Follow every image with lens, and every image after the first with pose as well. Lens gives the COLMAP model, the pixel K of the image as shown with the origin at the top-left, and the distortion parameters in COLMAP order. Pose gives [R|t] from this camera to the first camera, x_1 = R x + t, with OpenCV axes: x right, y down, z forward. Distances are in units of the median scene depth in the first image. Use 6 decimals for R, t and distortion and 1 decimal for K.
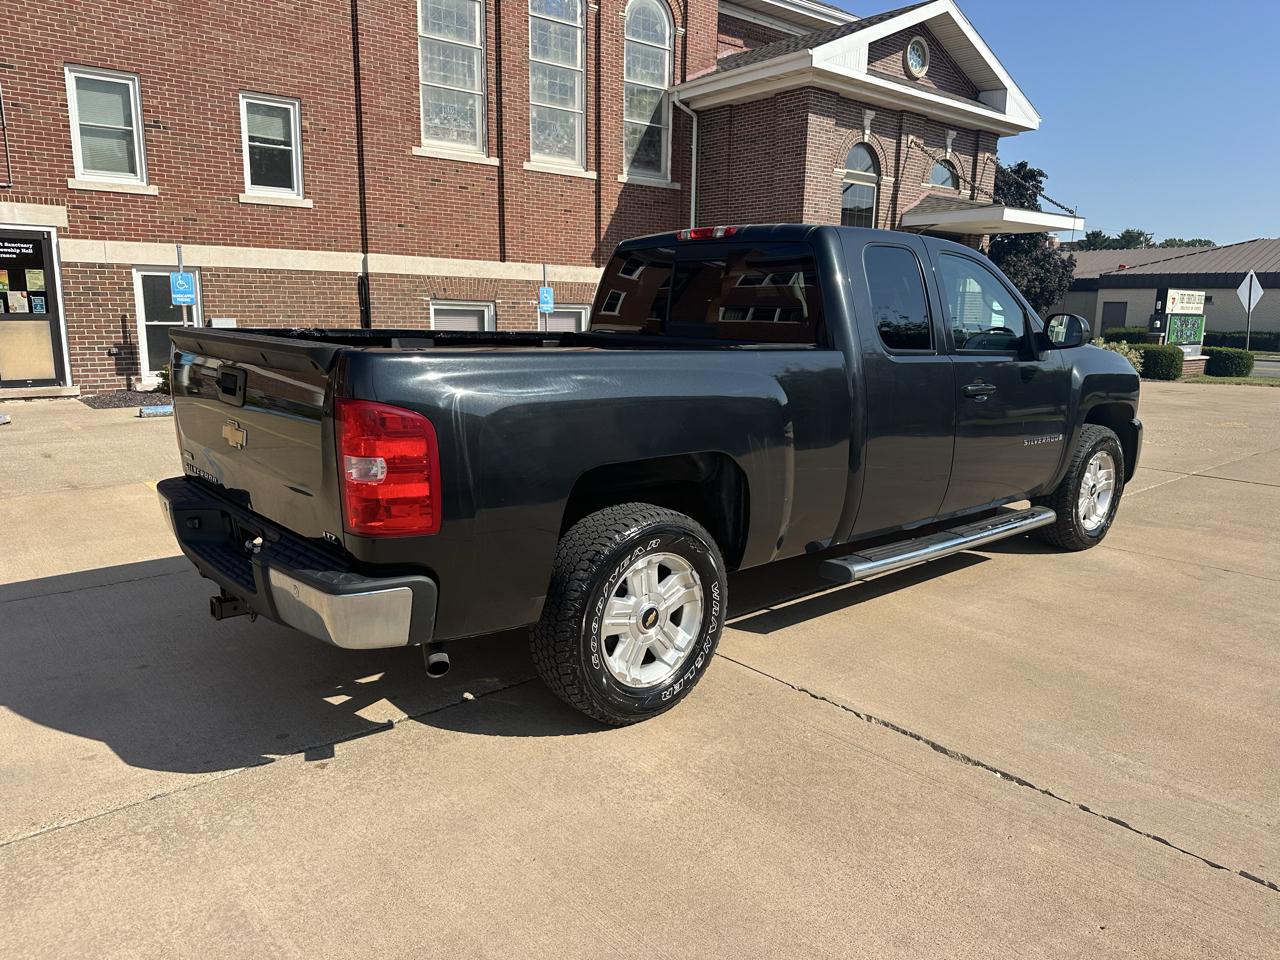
lens RADIAL K [[899.2, 0, 652.6], [0, 899.2, 492.8], [0, 0, 1]] dist [0.035550, -0.051567]
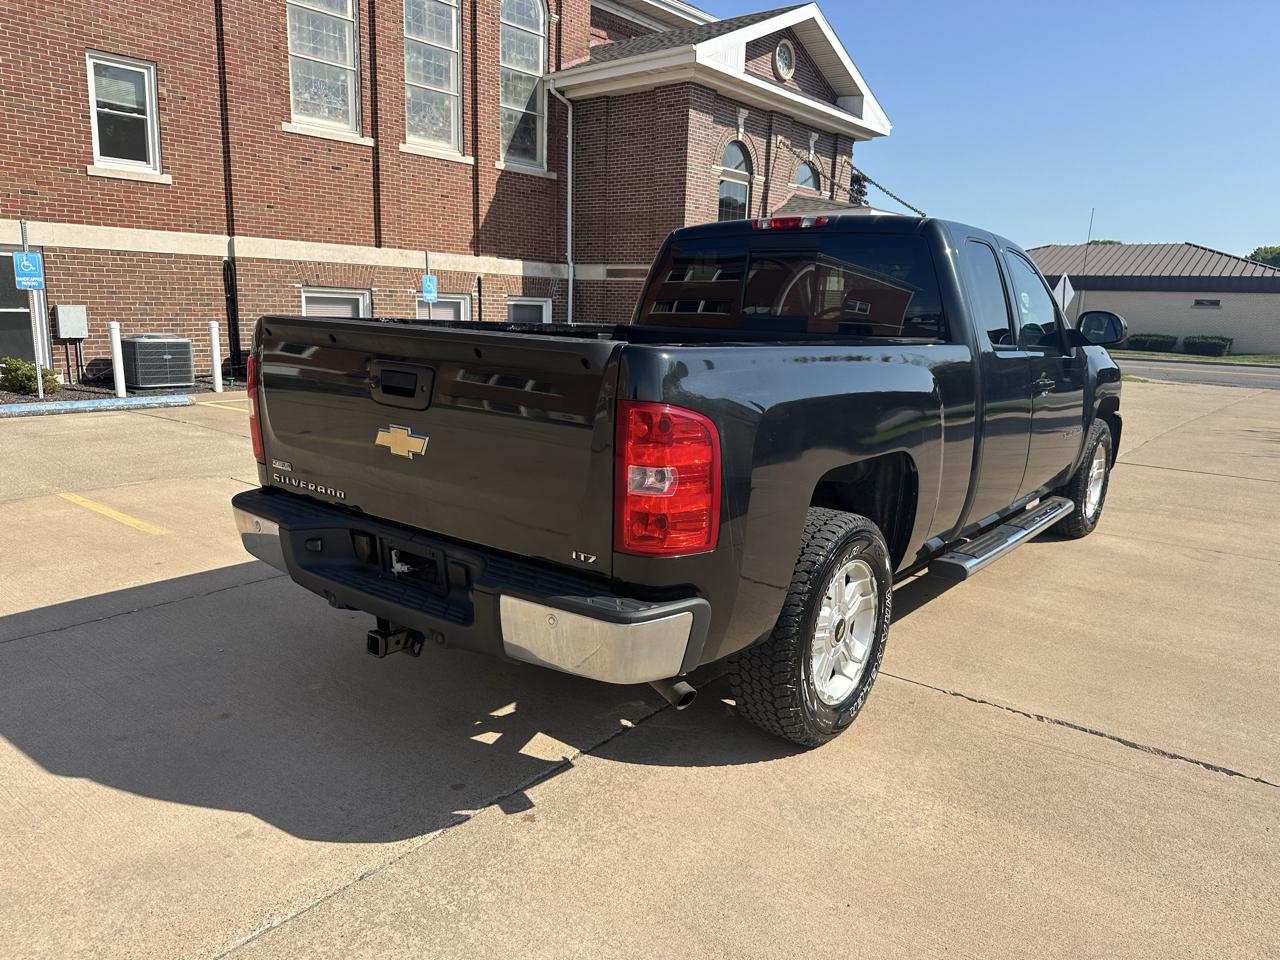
lens RADIAL K [[899.2, 0, 646.0], [0, 899.2, 487.5], [0, 0, 1]] dist [0.035550, -0.051567]
pose [[0.982739, -0.023809, 0.183461, -0.086522], [0.023548, 0.999716, 0.003601, -0.003903], [-0.183494, 0.000781, 0.983020, 0.025438]]
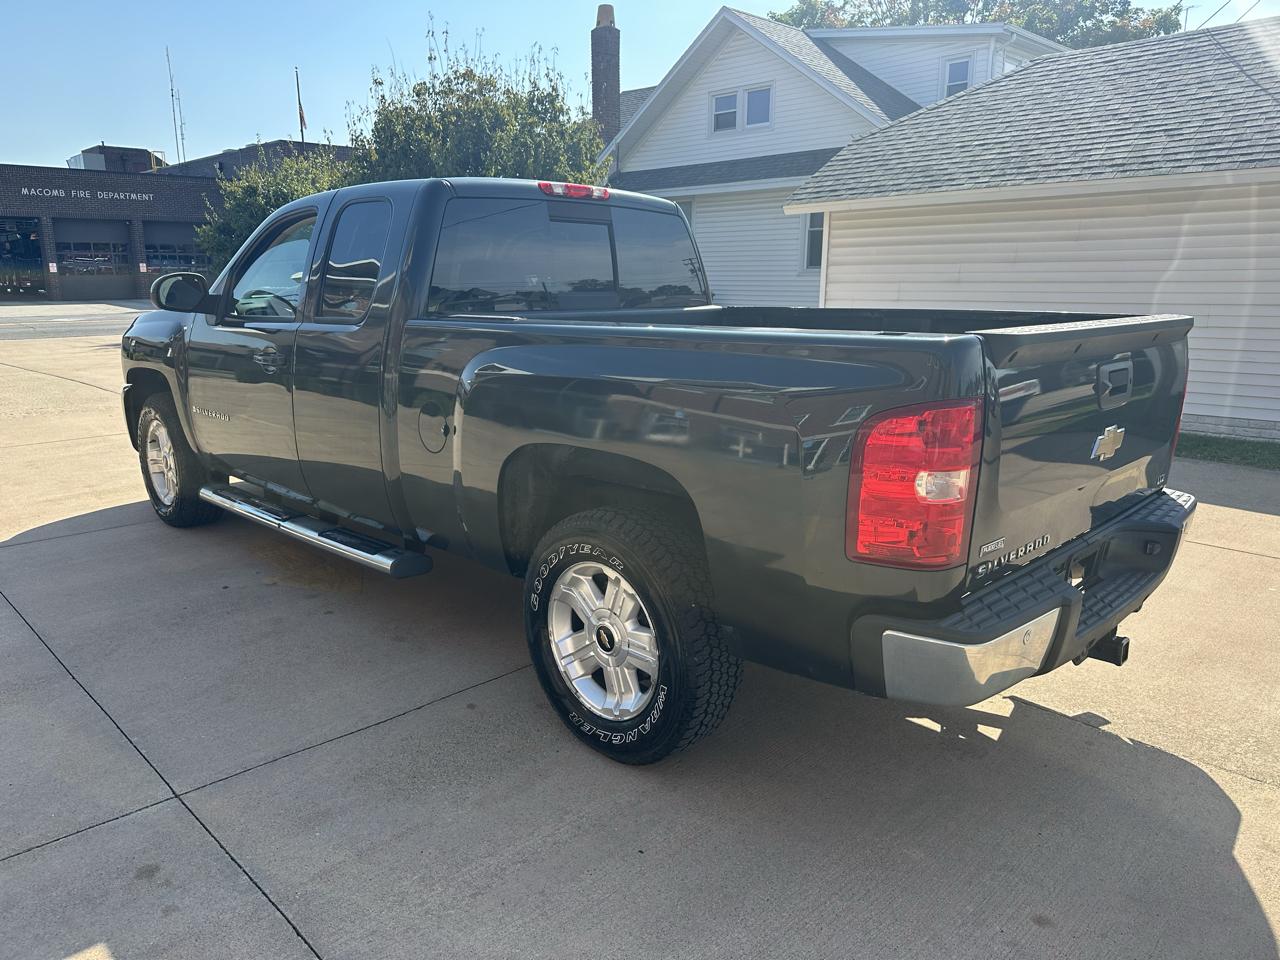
lens RADIAL K [[899.2, 0, 636.1], [0, 899.2, 481.0], [0, 0, 1]] dist [0.035550, -0.051567]
pose [[-0.064844, -0.238701, 0.968926, -0.275700], [0.197338, 0.948727, 0.246931, -0.071268], [-0.978189, 0.207218, -0.014414, 0.319288]]
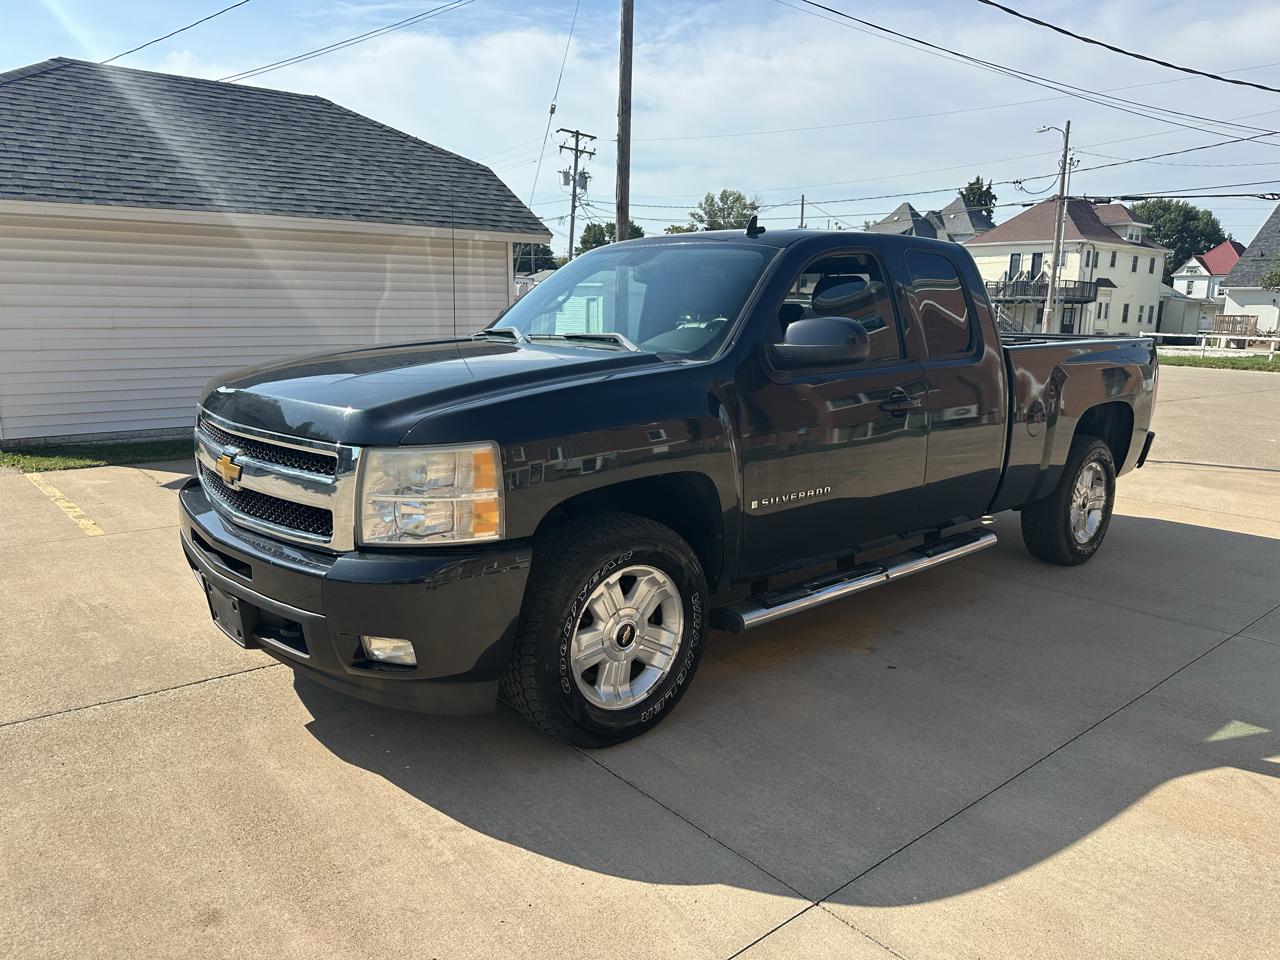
lens RADIAL K [[899.2, 0, 639.3], [0, 899.2, 496.4], [0, 0, 1]] dist [0.035550, -0.051567]
pose [[-0.999365, -0.035635, -0.000172, 0.102910], [-0.032770, 0.917088, 0.397337, -0.141729], [-0.014002, 0.397090, -0.917673, 0.691334]]
